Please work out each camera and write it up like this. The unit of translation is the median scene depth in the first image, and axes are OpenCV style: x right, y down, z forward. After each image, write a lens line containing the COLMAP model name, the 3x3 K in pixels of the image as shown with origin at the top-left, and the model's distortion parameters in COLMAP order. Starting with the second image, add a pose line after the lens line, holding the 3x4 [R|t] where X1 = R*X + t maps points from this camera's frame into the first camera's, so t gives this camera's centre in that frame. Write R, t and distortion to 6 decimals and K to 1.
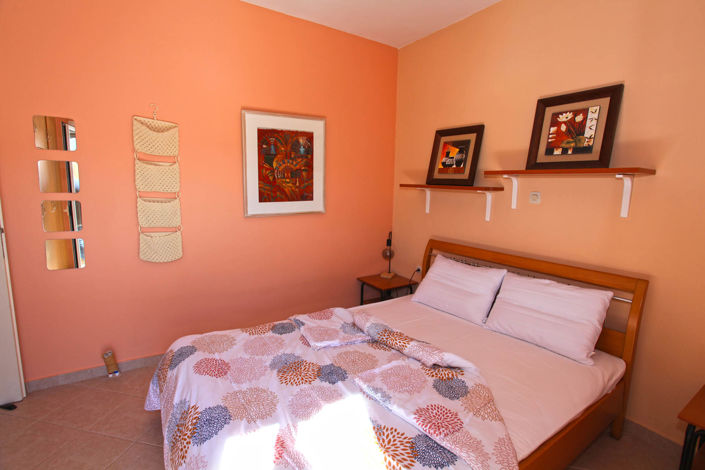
lens RADIAL K [[346.4, 0, 352.5], [0, 346.4, 238.2], [0, 0, 1]] dist [-0.071053, 0.030314]
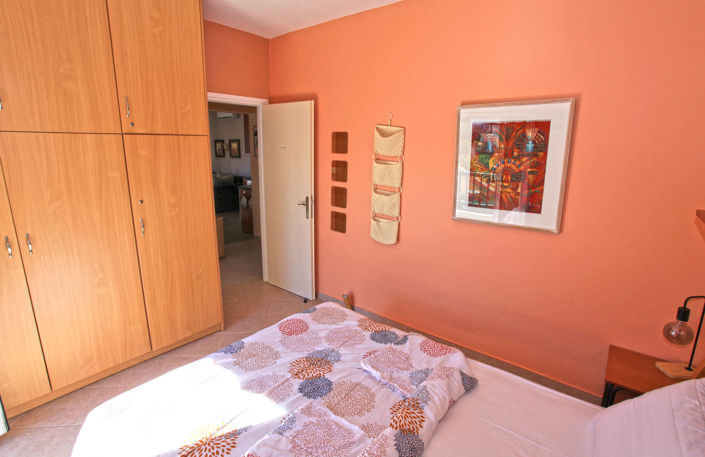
lens RADIAL K [[348.7, 0, 352.5], [0, 348.7, 228.5], [0, 0, 1]] dist [-0.036086, 0.000204]
pose [[0.308234, 0.202789, -0.929445, 0.532002], [-0.157584, 0.974402, 0.160338, -0.157661], [0.938168, 0.097044, 0.332300, 0.452858]]
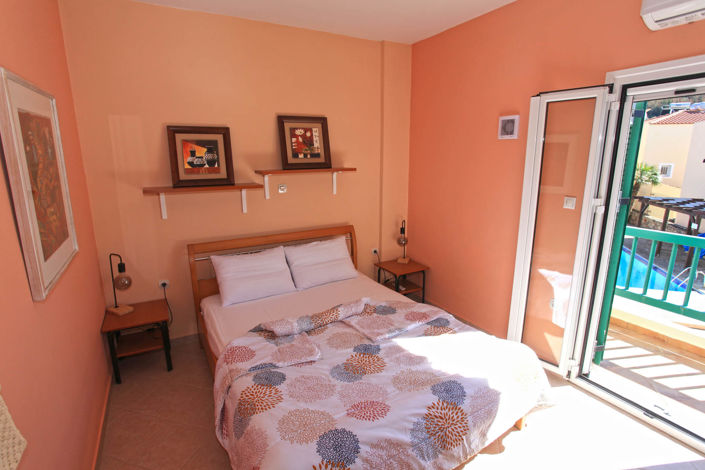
lens RADIAL K [[363.2, 0, 348.8], [0, 363.2, 235.9], [0, 0, 1]] dist [-0.003828, 0.000091]
pose [[0.075589, -0.244997, 0.966573, -0.795086], [0.163626, 0.959254, 0.230345, -0.205149], [-0.983622, 0.140745, 0.112597, 0.542462]]
